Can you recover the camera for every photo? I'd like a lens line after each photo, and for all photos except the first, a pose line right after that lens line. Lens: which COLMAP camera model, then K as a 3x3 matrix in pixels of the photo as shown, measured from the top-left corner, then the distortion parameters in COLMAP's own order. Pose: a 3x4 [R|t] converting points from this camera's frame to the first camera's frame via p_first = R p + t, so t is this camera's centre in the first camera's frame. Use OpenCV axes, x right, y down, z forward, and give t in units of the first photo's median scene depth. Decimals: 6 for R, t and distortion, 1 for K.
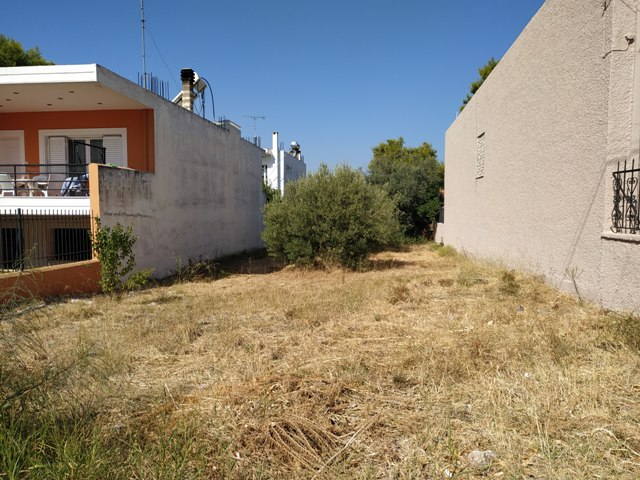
lens RADIAL K [[454.5, 0, 323.4], [0, 454.5, 239.2], [0, 0, 1]] dist [0.011435, -0.016173]
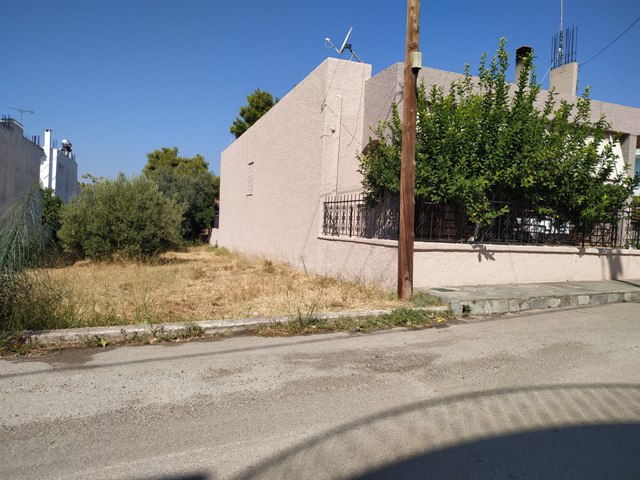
lens RADIAL K [[454.5, 0, 321.4], [0, 454.5, 238.2], [0, 0, 1]] dist [0.011435, -0.016173]
pose [[0.875929, 0.026729, 0.481699, -0.089616], [-0.018457, 0.999590, -0.021904, 0.013745], [-0.482087, 0.010295, 0.876063, -0.217067]]
